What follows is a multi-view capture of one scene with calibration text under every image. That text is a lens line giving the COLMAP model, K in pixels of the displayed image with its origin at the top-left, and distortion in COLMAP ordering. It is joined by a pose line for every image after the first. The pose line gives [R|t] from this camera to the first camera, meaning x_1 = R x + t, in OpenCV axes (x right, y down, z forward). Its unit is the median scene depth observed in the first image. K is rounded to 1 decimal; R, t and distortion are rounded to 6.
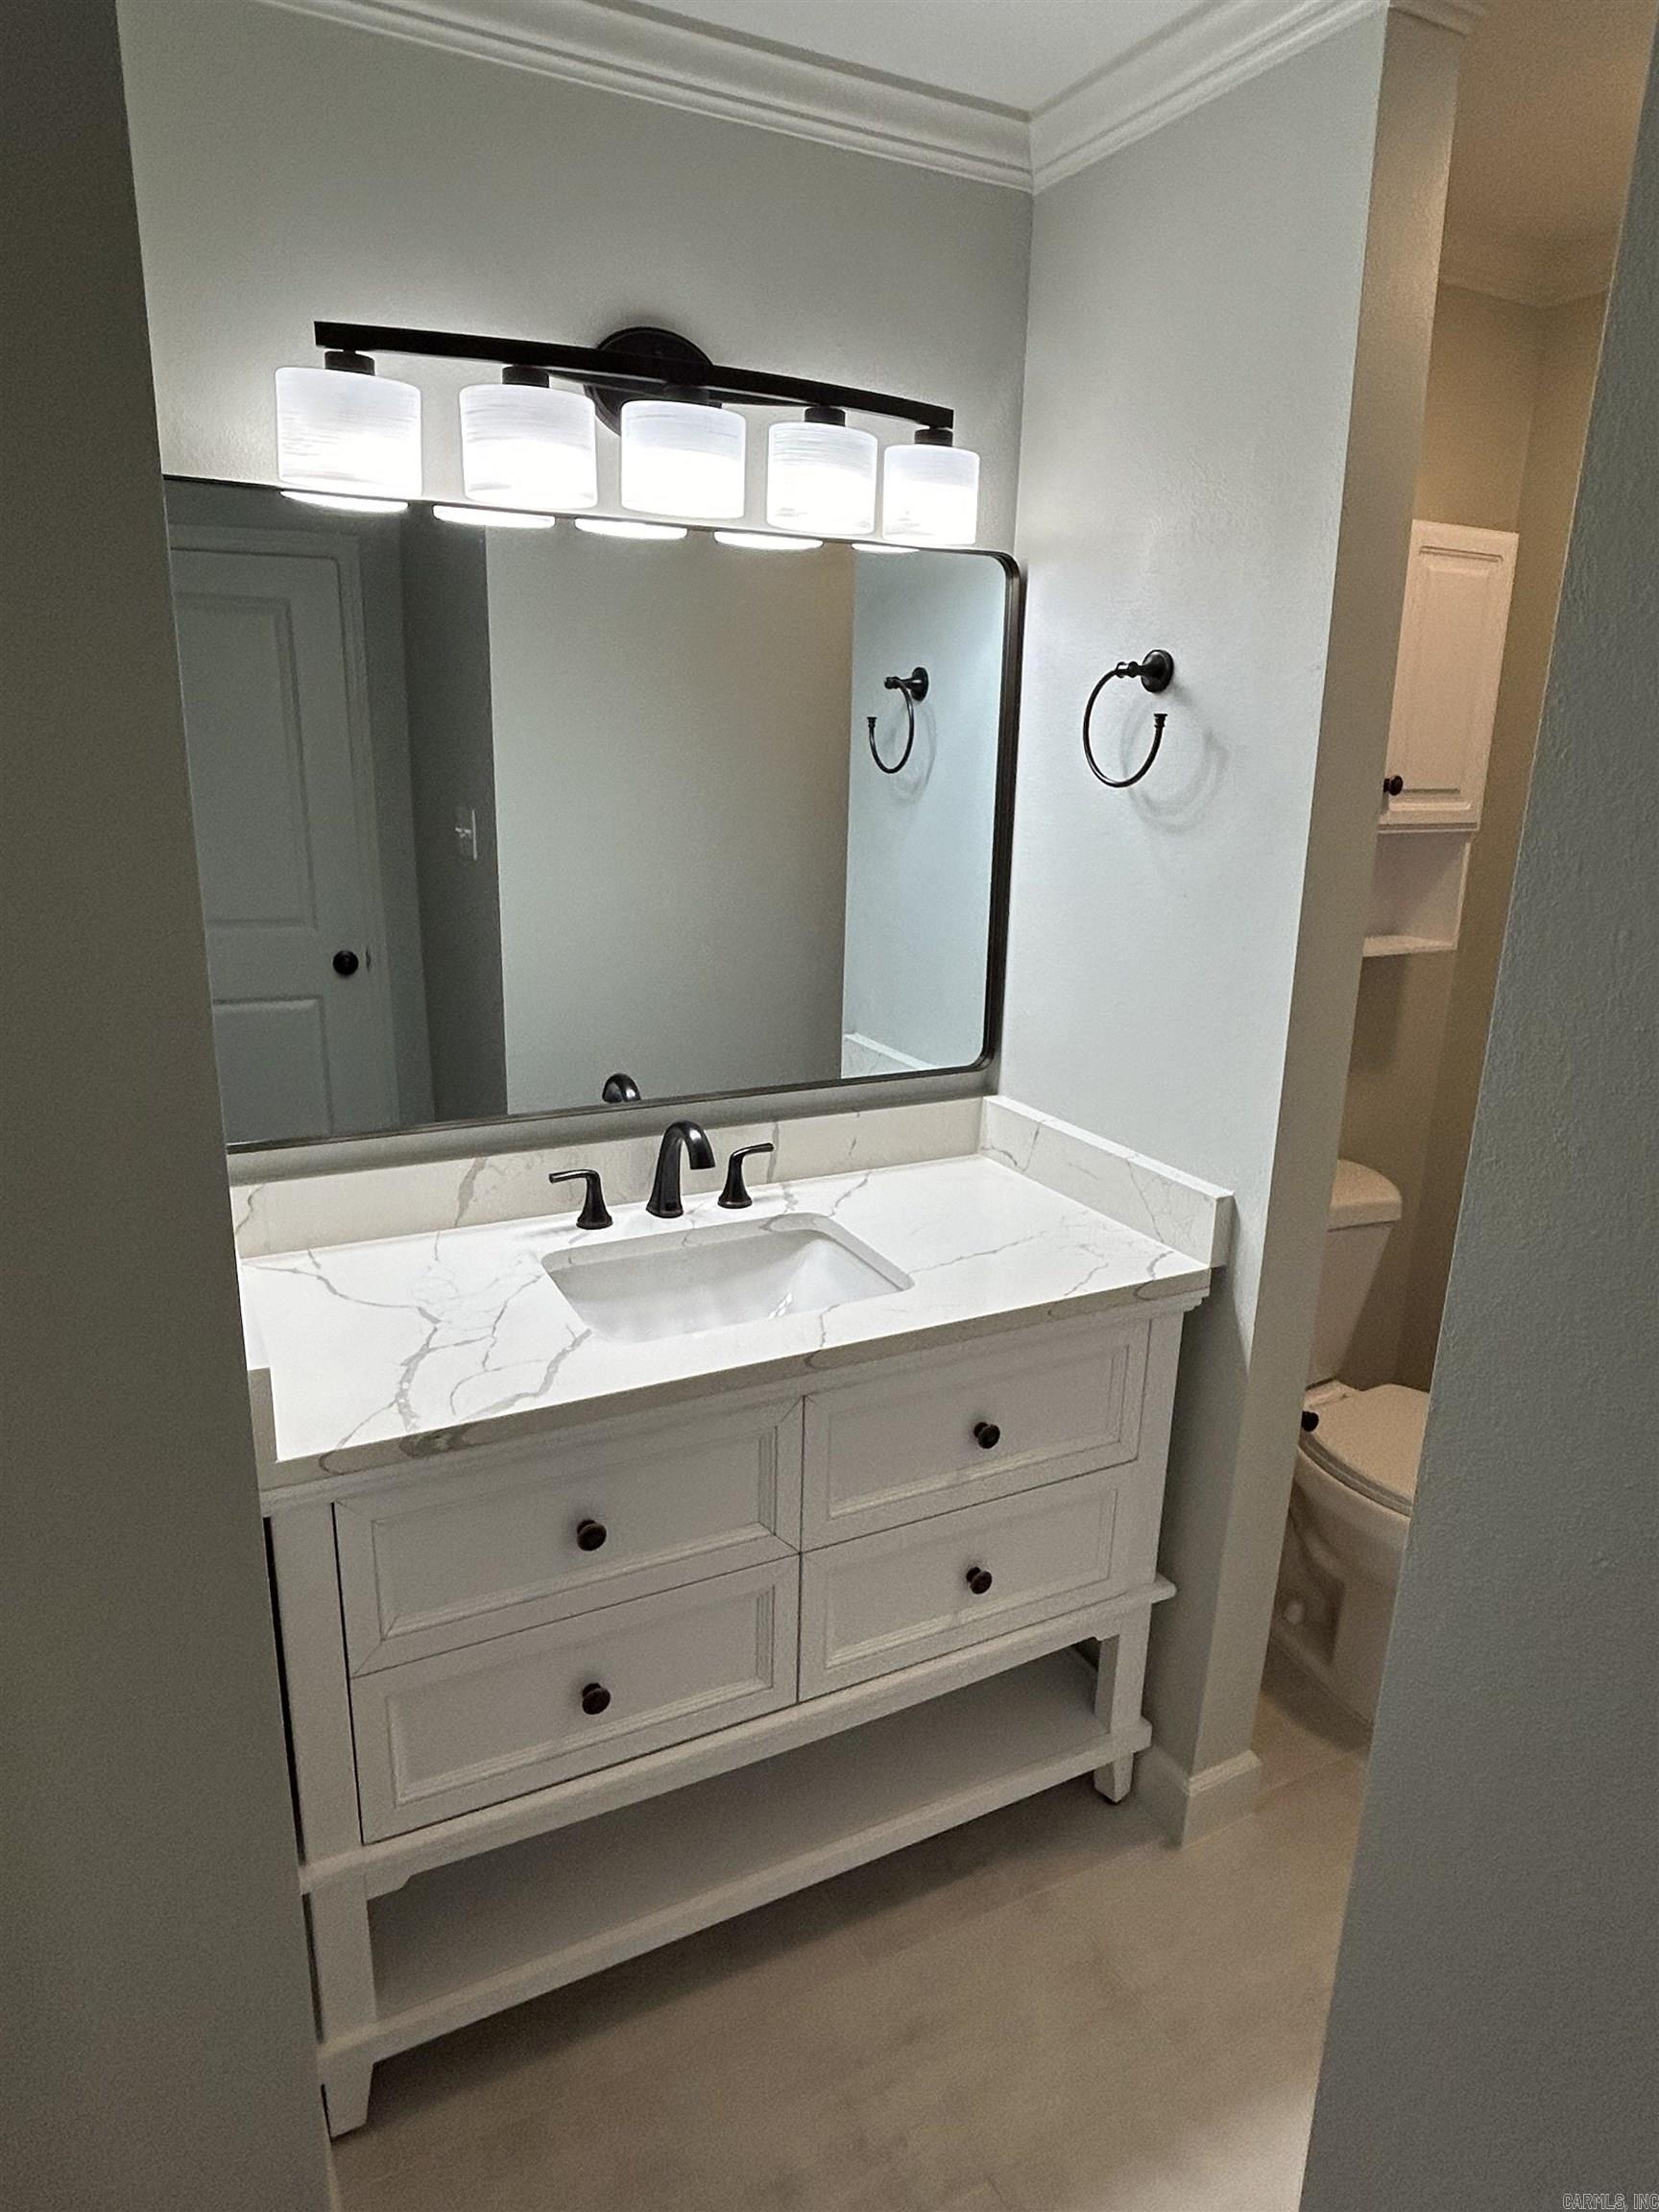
lens RADIAL K [[1376.3, 0, 834.8], [0, 1376.3, 1104.6], [0, 0, 1]] dist [0.009472, 0.001117]
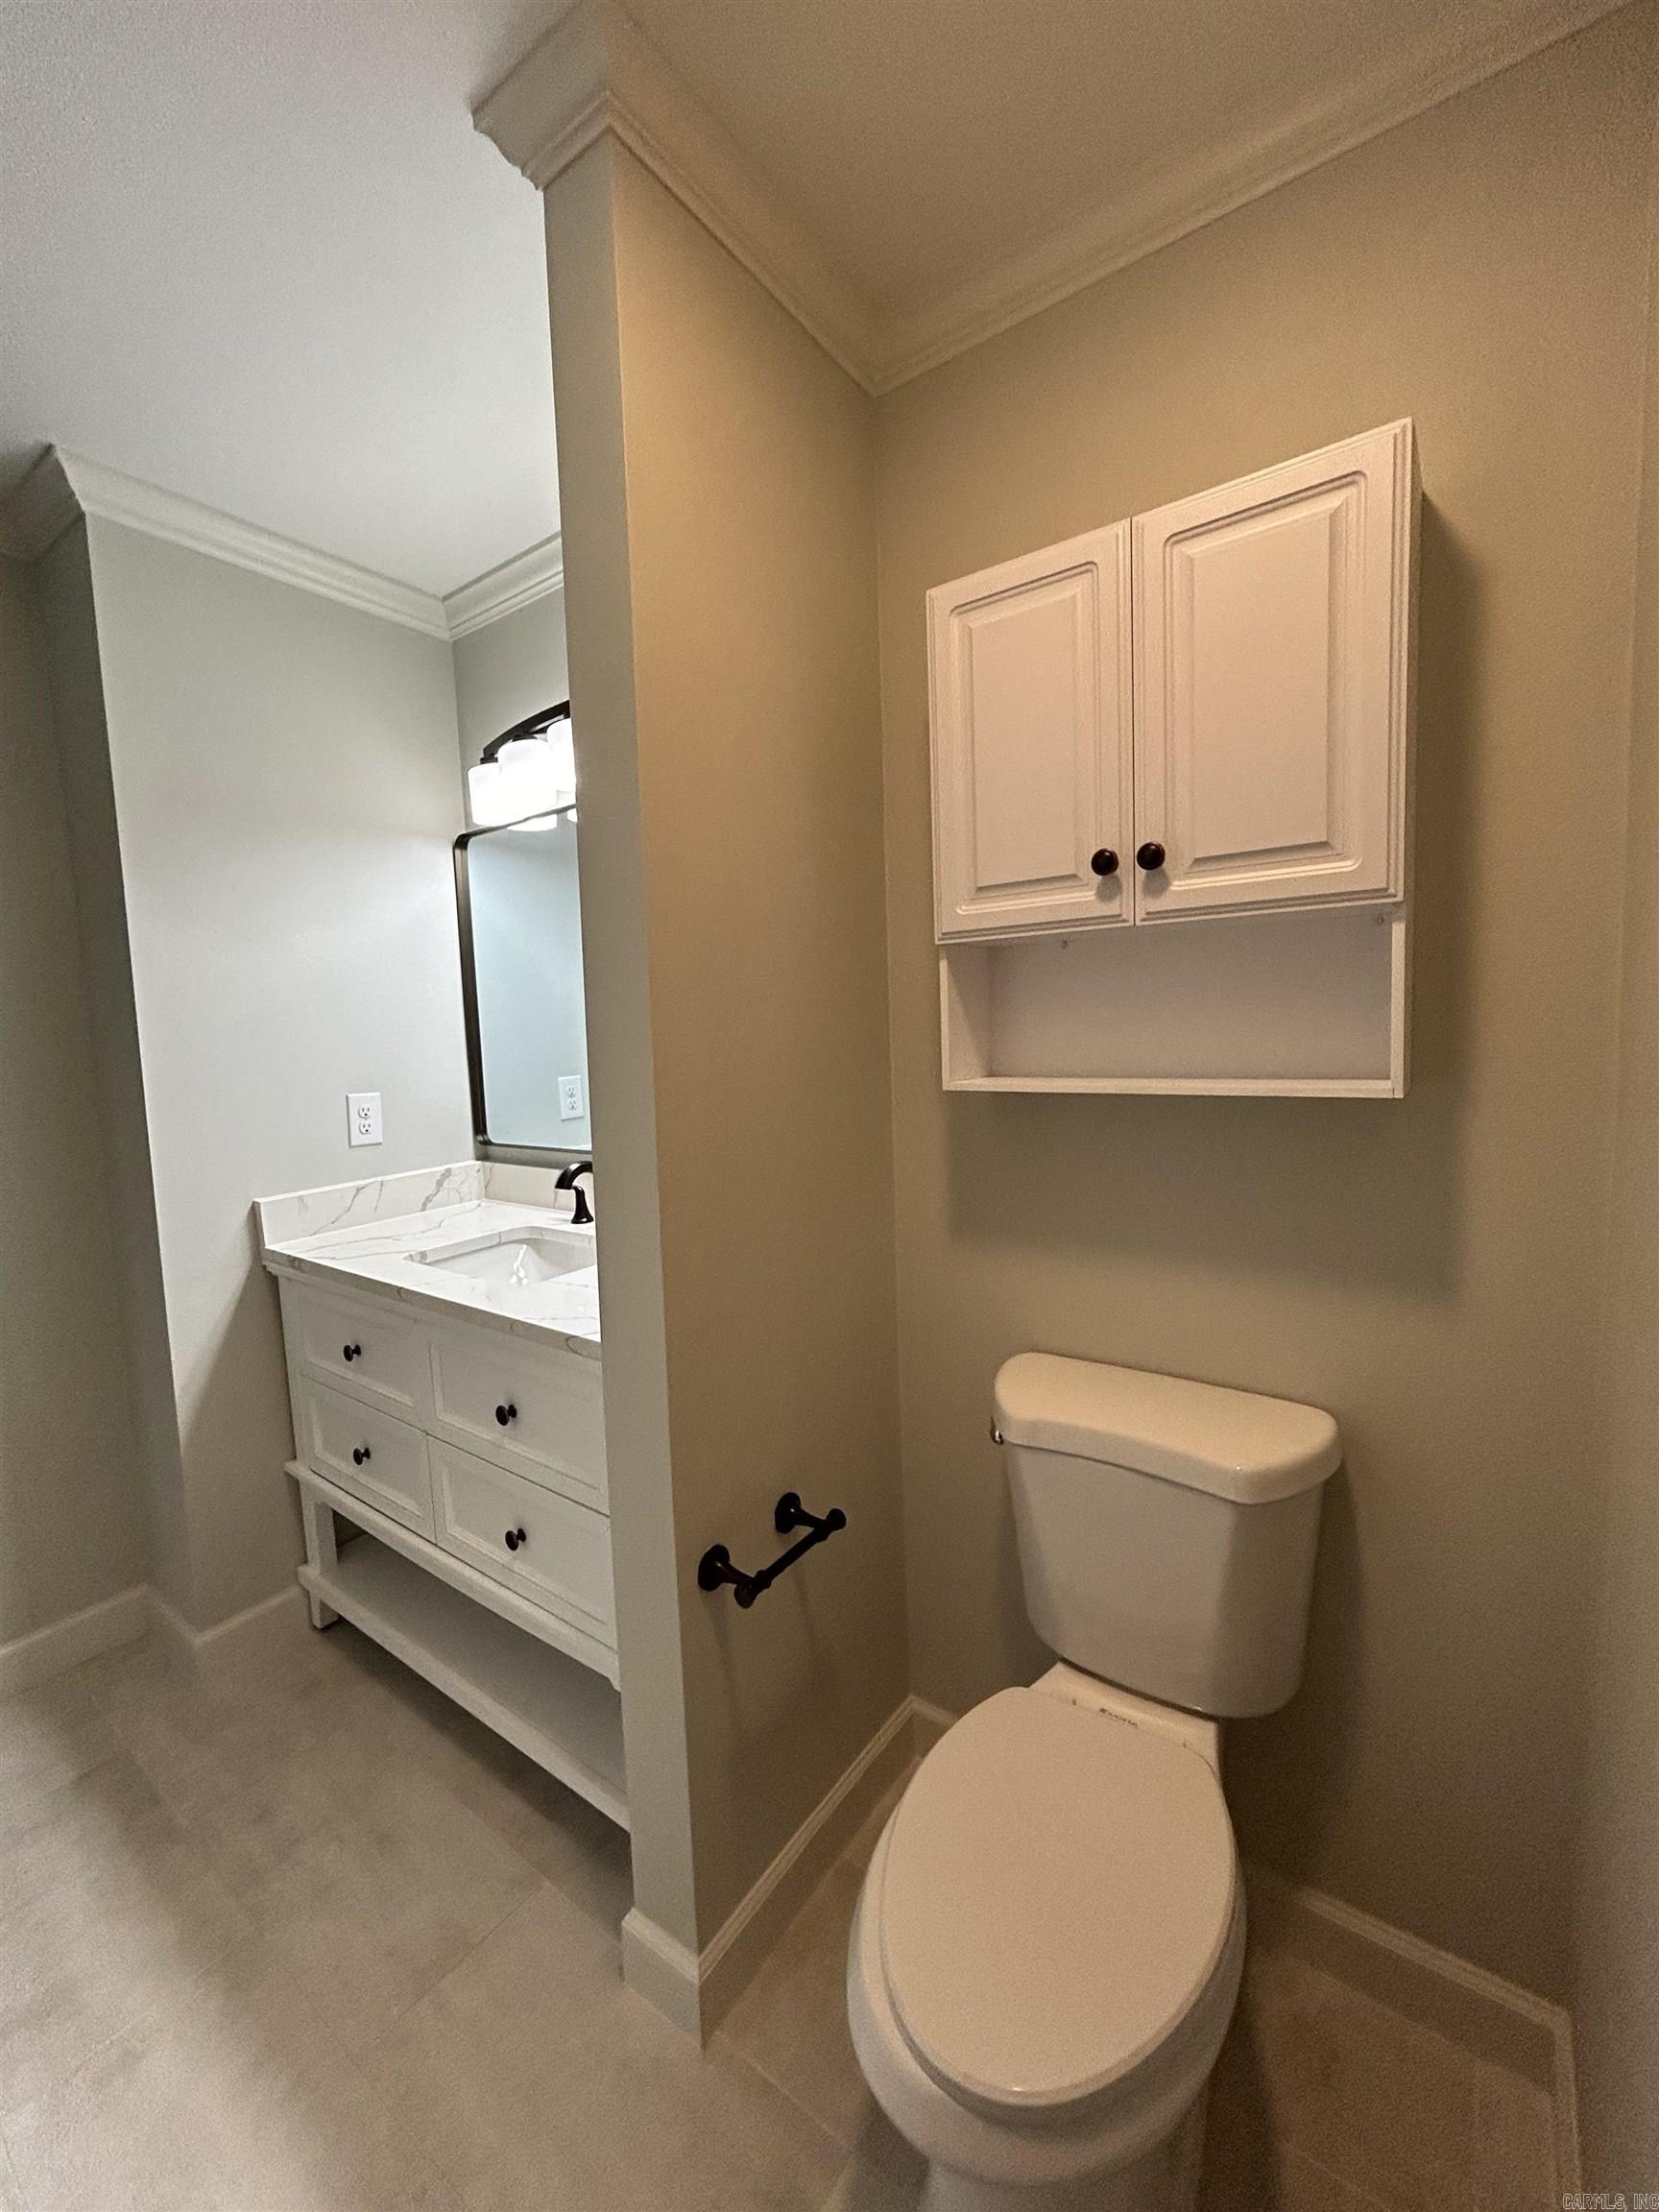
lens RADIAL K [[891.0, 0, 829.8], [0, 891.0, 1108.2], [0, 0, 1]] dist [-0.000013, 0.000066]
pose [[0.436521, 0.042563, -0.898687, 0.893207], [-0.196829, 0.979201, -0.049230, -0.051160], [0.877899, 0.198378, 0.435820, 0.787389]]
